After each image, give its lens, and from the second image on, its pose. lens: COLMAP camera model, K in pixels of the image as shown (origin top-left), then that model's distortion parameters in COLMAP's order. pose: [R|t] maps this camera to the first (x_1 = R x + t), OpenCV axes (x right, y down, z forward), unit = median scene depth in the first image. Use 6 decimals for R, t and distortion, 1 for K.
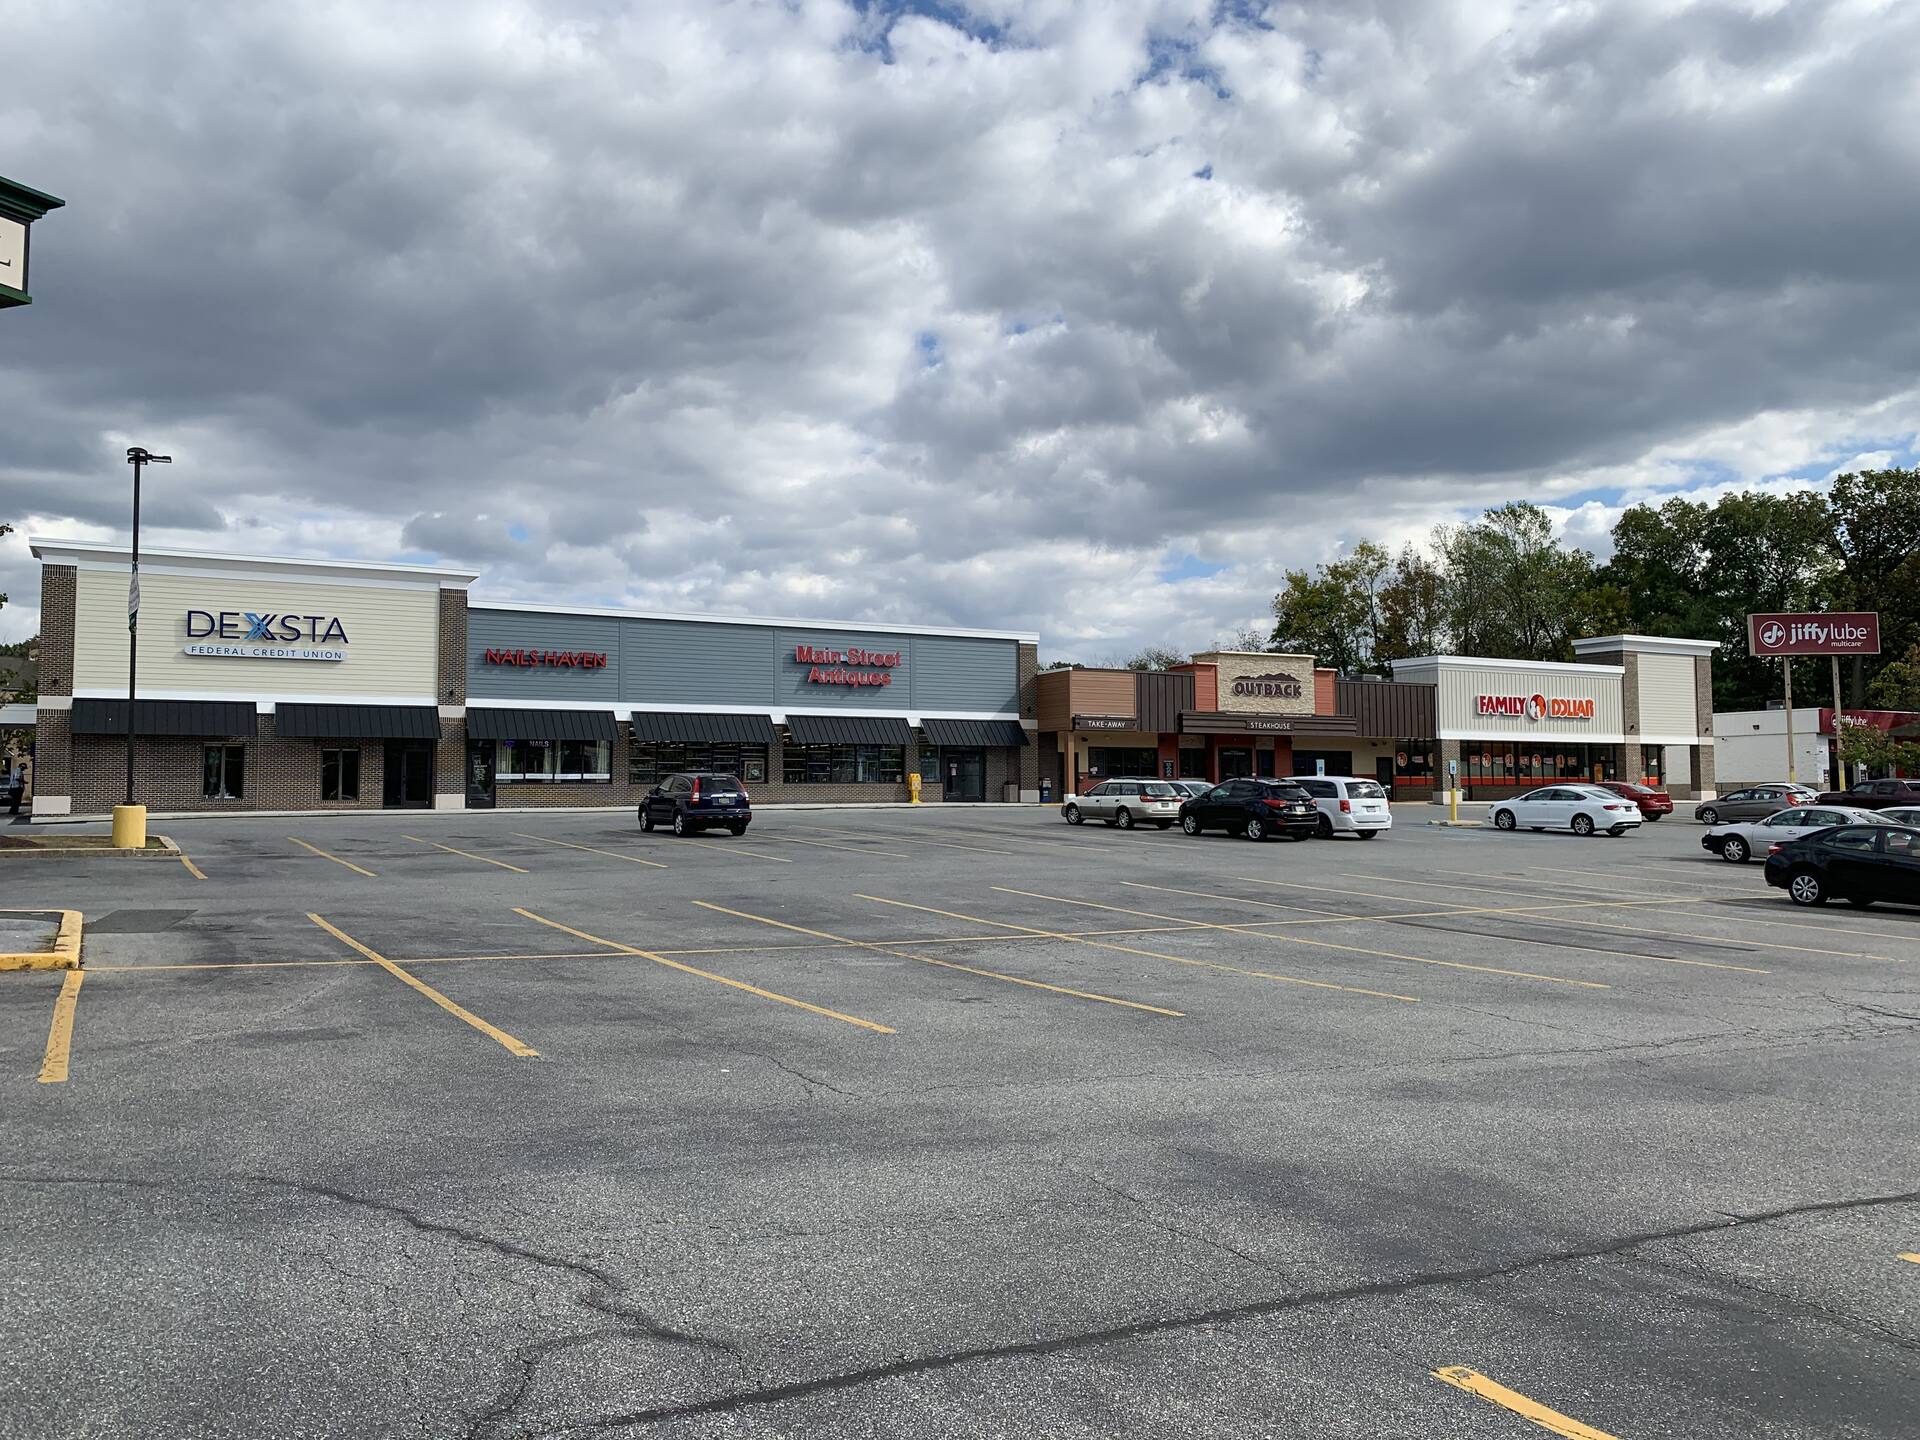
lens RADIAL K [[1469.8, 0, 969.4], [0, 1469.8, 669.0], [0, 0, 1]] dist [0.086870, -0.157182]
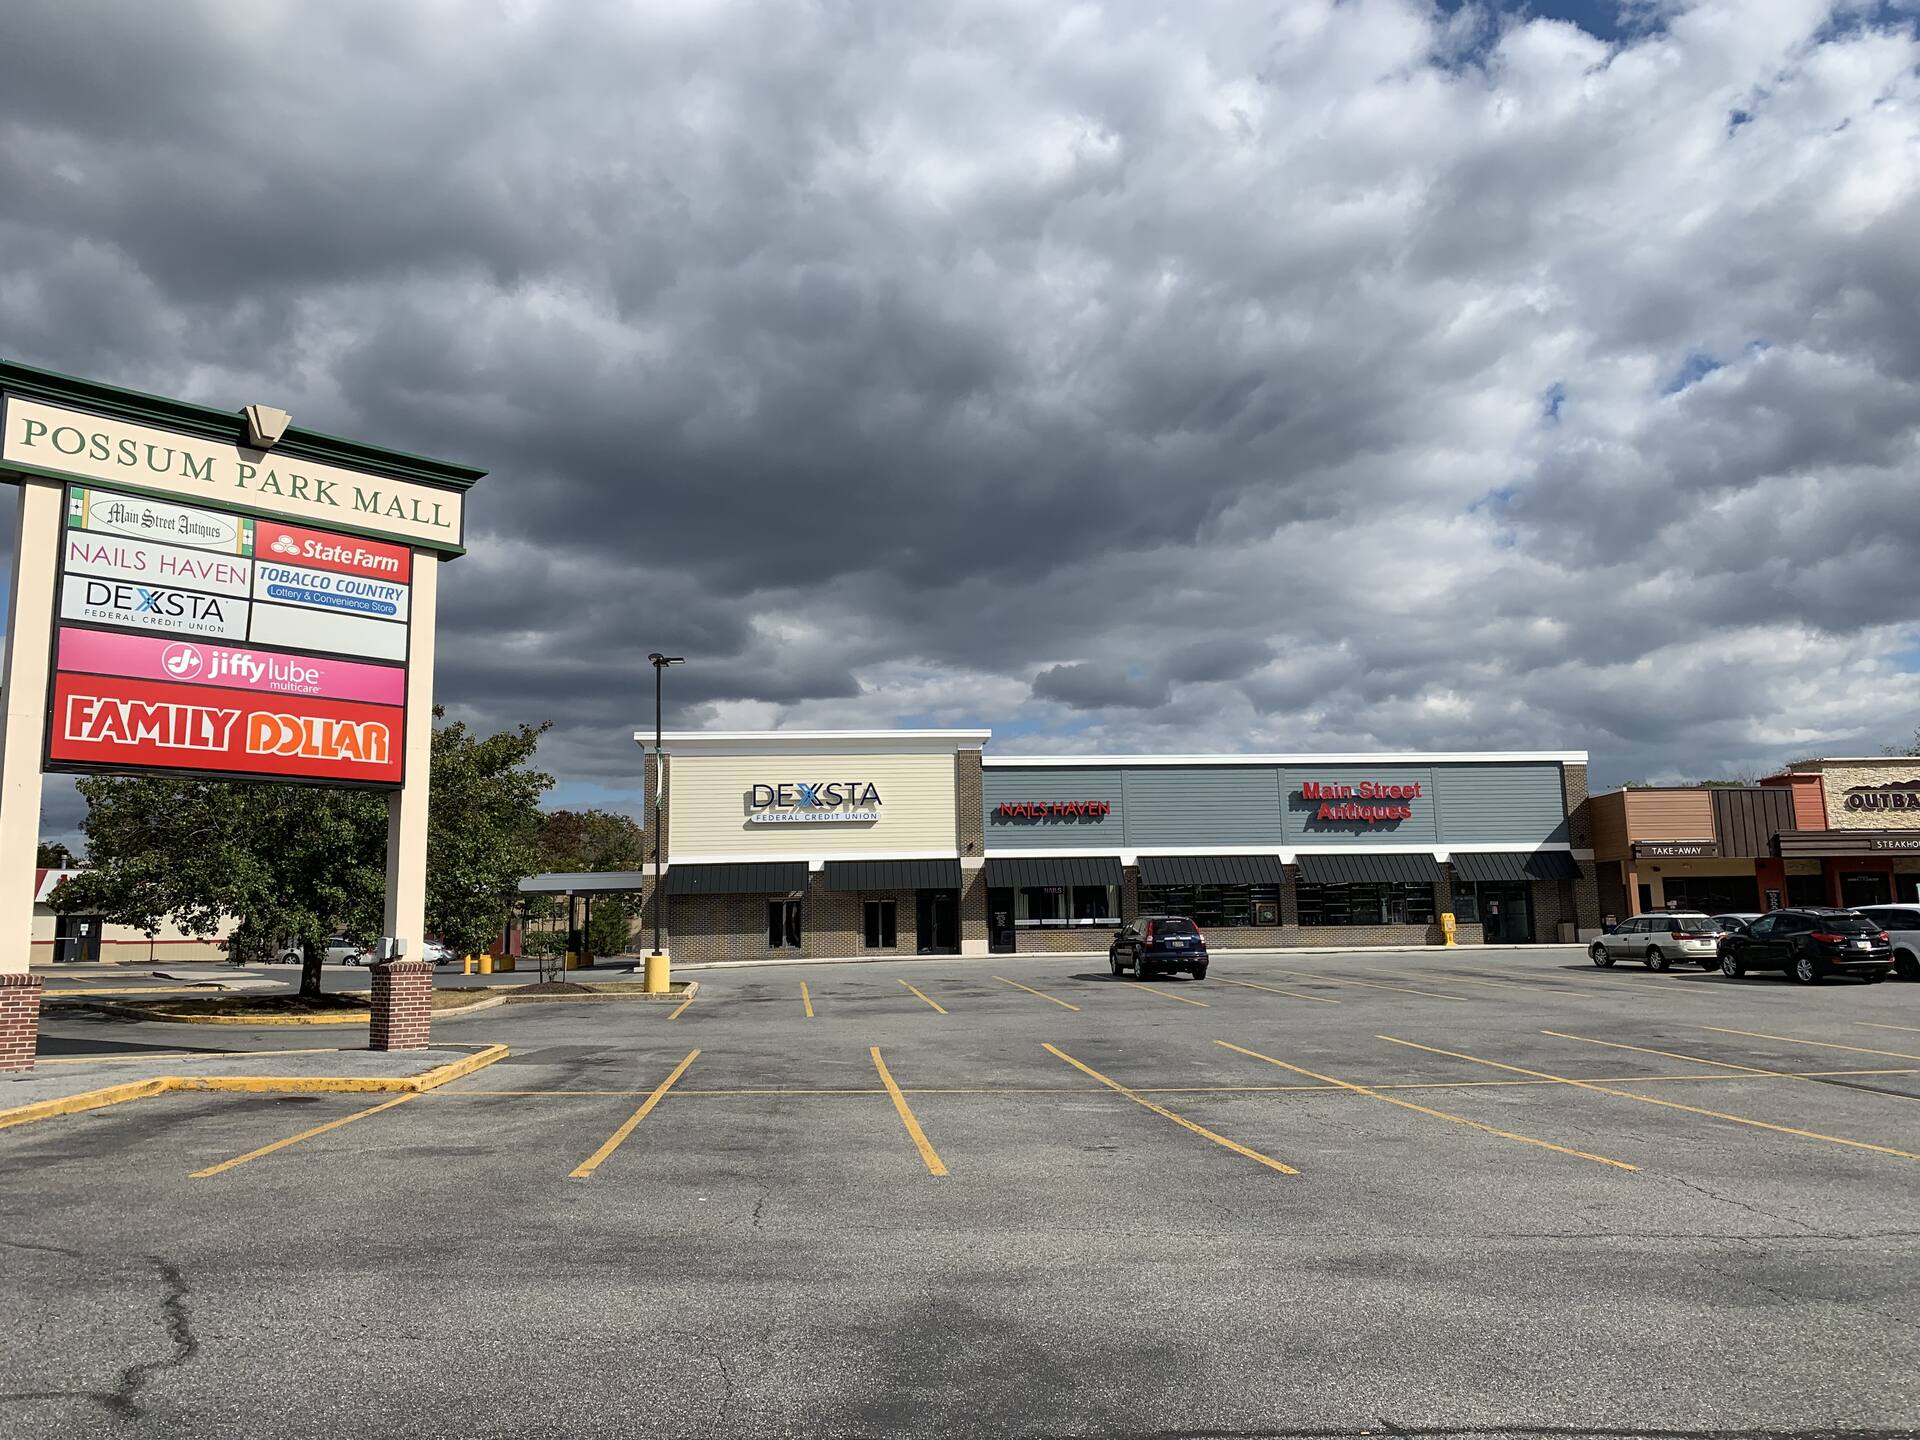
lens RADIAL K [[1486.8, 0, 976.4], [0, 1486.8, 708.6], [0, 0, 1]] dist [0.048768, -0.055246]
pose [[0.908680, -0.080003, -0.409756, 0.107132], [0.052119, 0.995528, -0.078791, 0.002245], [0.414227, 0.050240, 0.908786, 0.014330]]
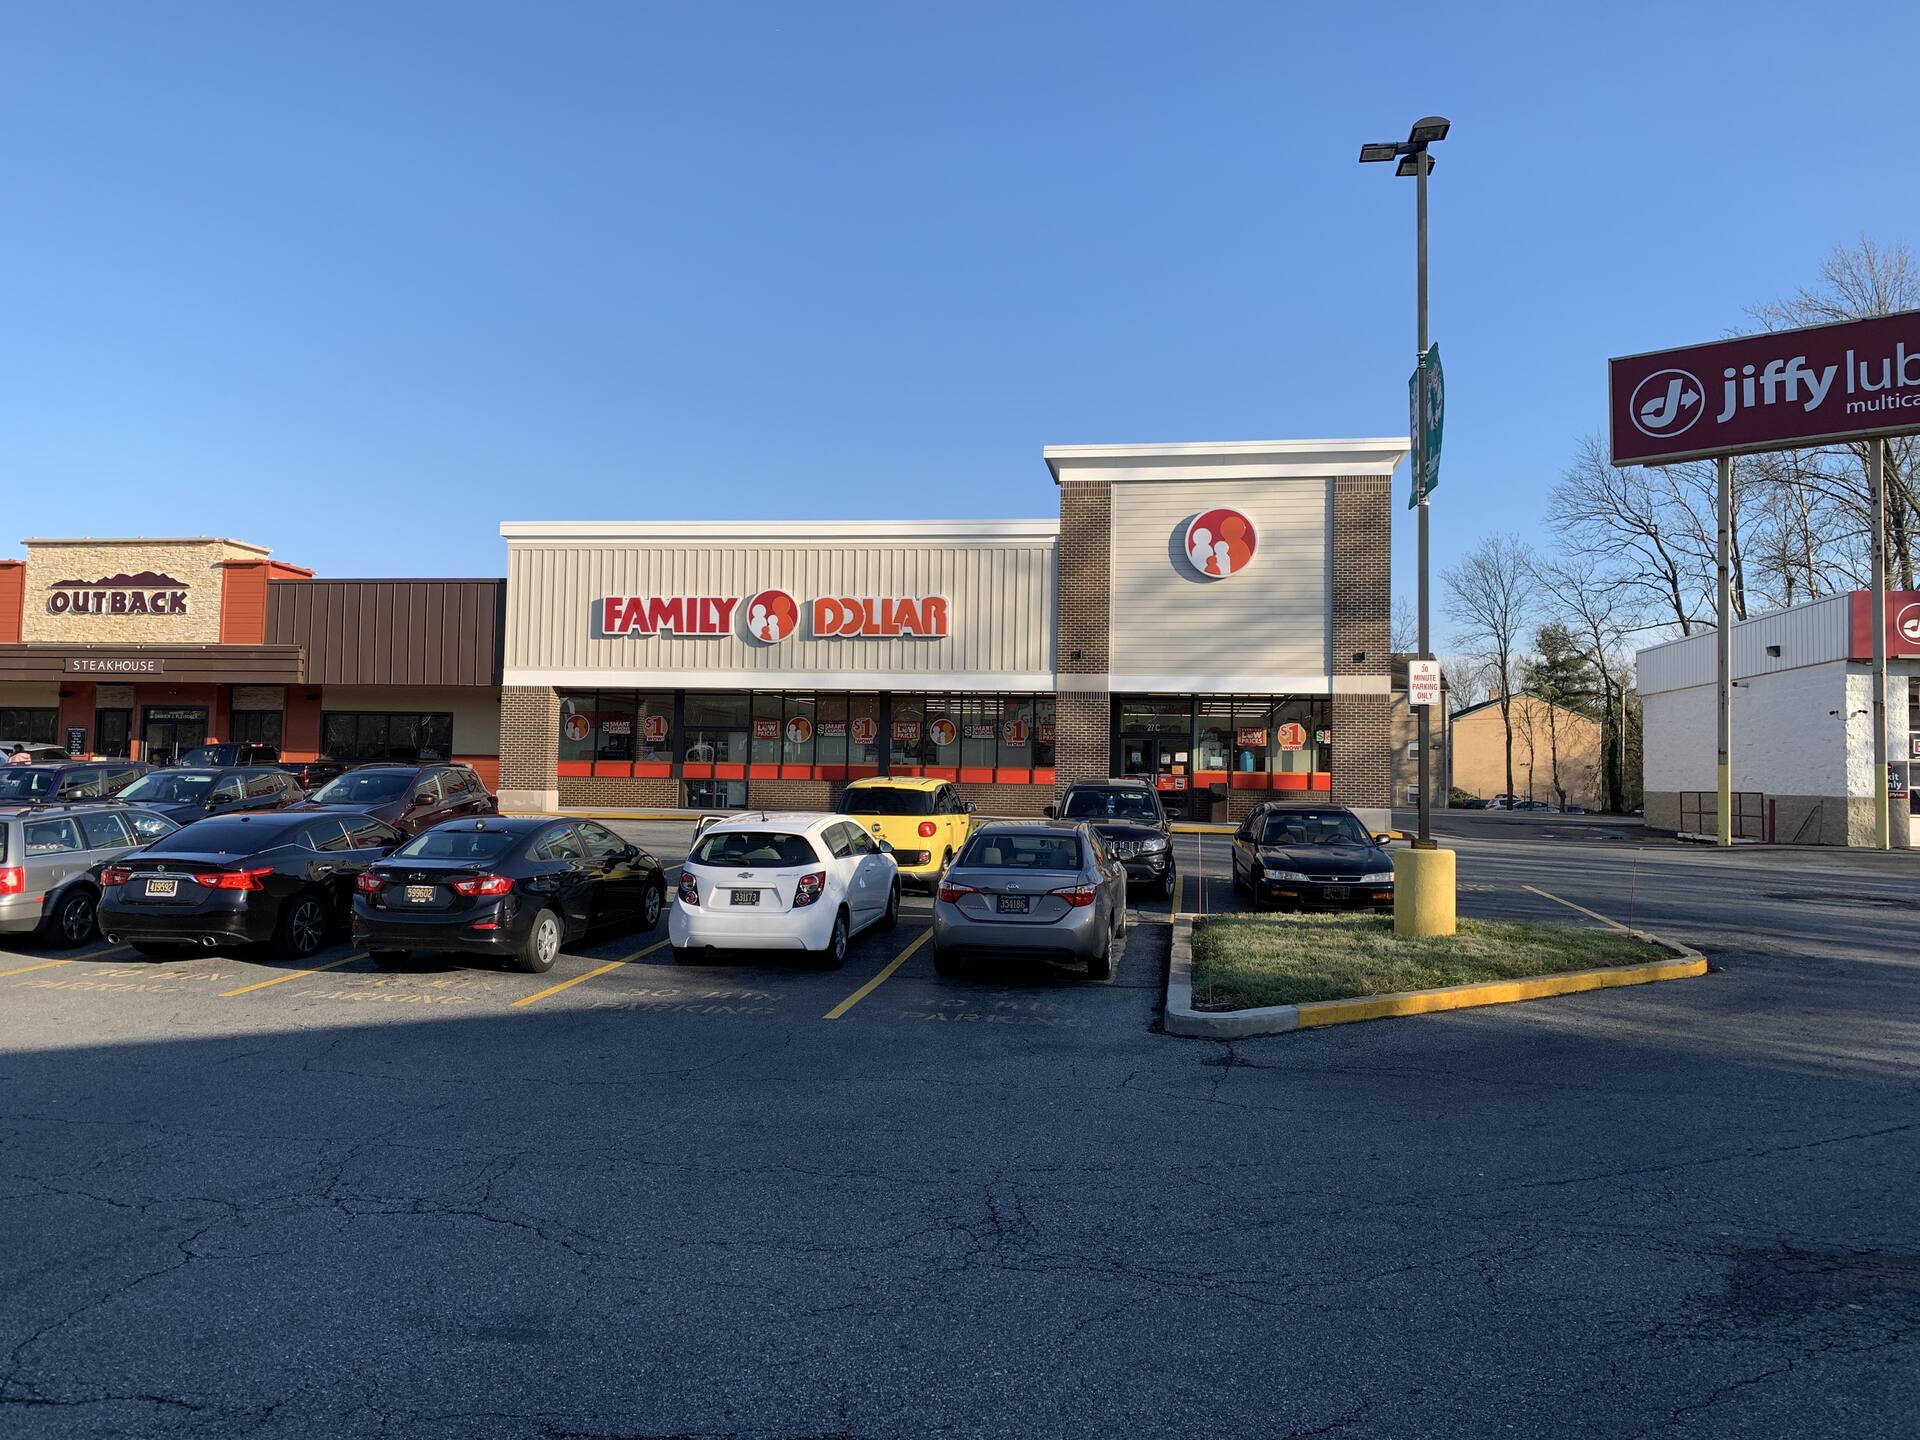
lens RADIAL K [[1429.9, 0, 958.2], [0, 1429.9, 648.6], [0, 0, 1]] dist [0.065054, -0.156493]
pose [[0.792407, -0.030966, -0.609206, 1.036563], [0.032659, 0.999432, -0.008321, 0.061240], [0.609118, -0.013302, 0.792968, 0.999026]]
